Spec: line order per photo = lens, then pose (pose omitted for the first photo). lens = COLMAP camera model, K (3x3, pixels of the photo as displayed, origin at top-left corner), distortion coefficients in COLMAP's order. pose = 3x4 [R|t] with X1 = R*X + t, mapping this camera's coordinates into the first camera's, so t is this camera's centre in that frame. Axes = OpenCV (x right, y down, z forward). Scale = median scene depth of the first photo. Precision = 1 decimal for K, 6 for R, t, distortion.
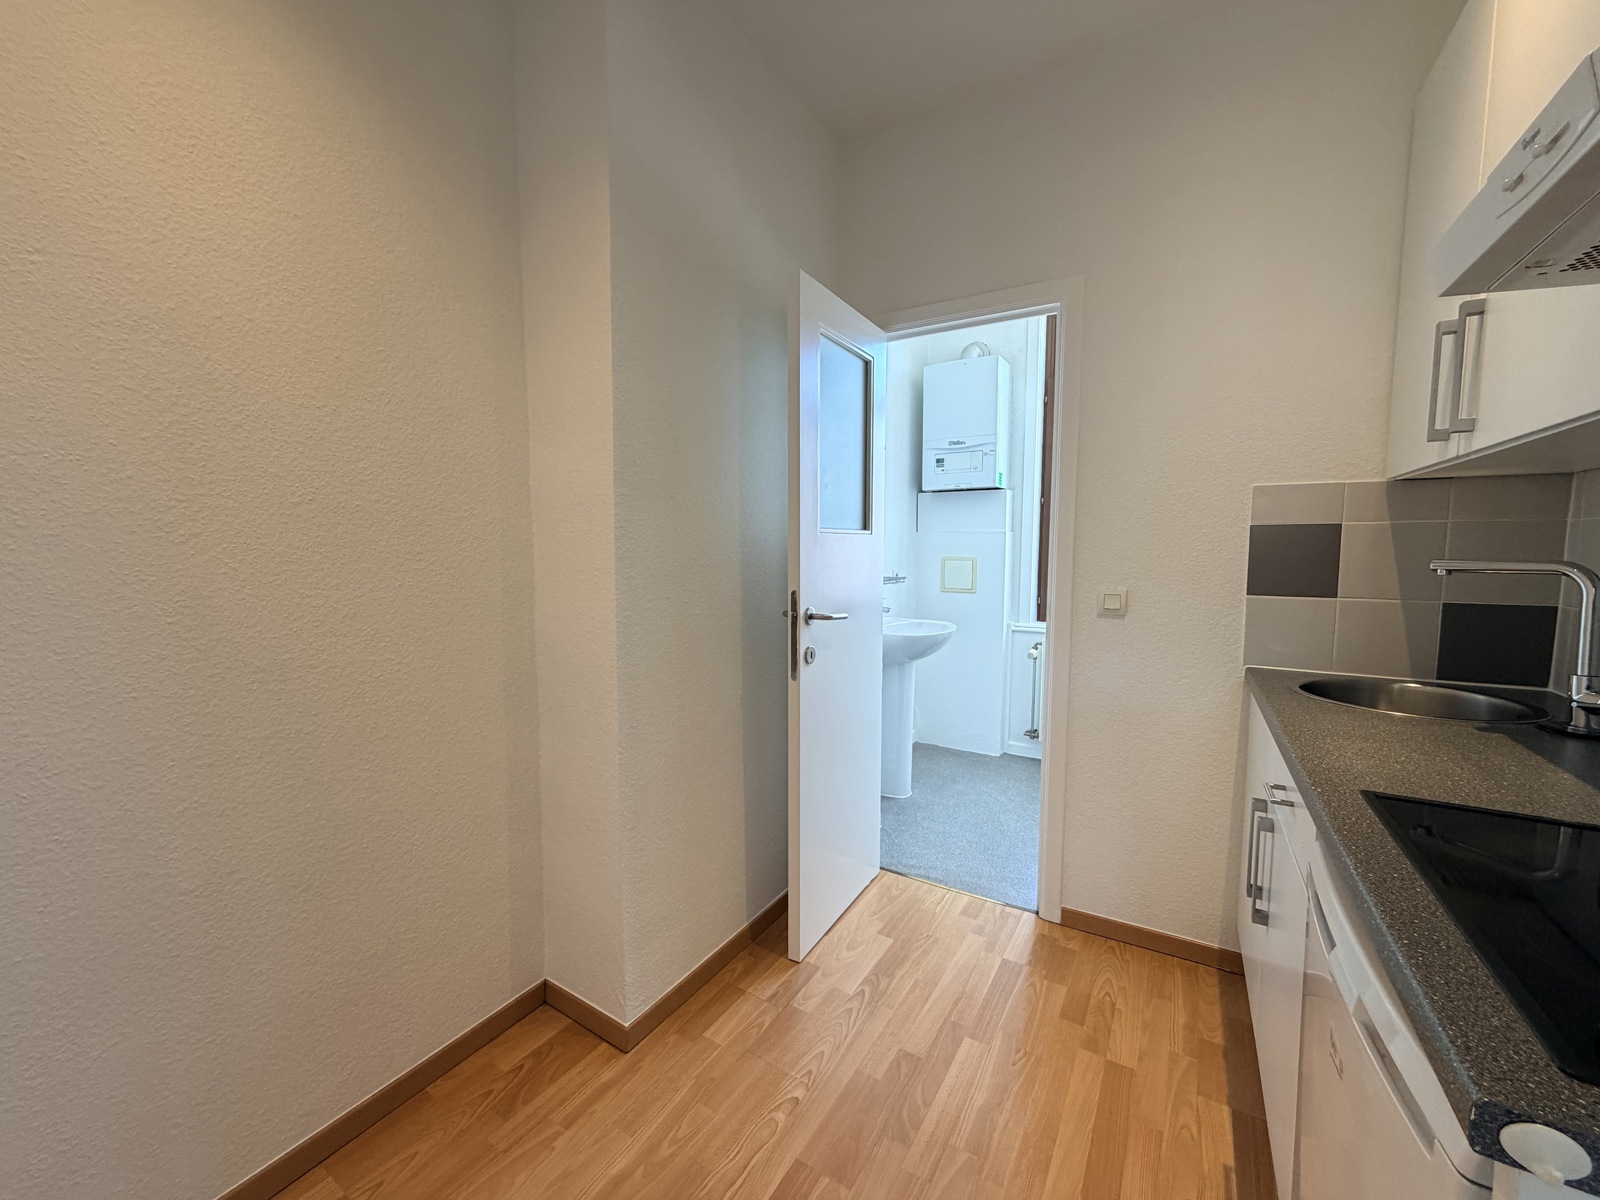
lens RADIAL K [[638.1, 0, 783.8], [0, 638.1, 599.3], [0, 0, 1]] dist [-0.001581, 0.000465]
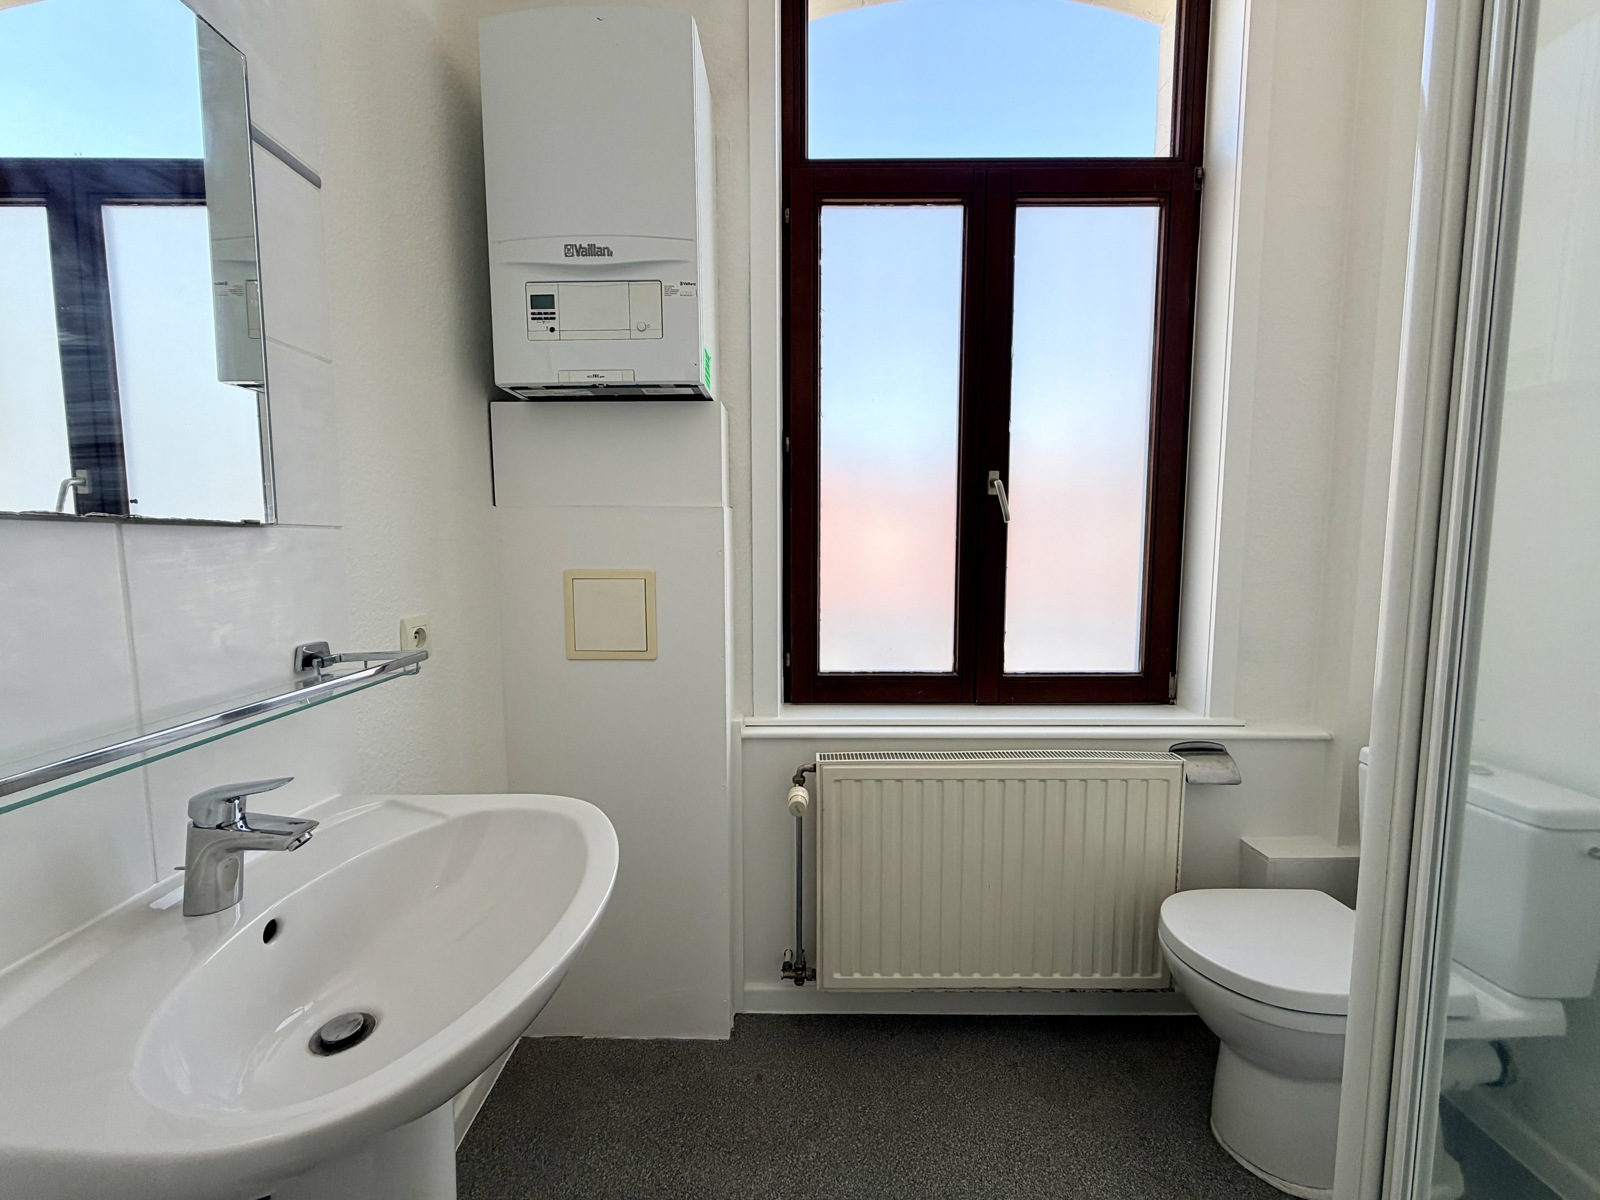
lens RADIAL K [[638.1, 0, 792.1], [0, 638.1, 605.1], [0, 0, 1]] dist [-0.001581, 0.000465]
pose [[0.844894, -0.056278, 0.531966, 0.162404], [0.048092, 0.998415, 0.029244, -0.052315], [-0.532768, 0.000875, 0.846261, 0.619714]]
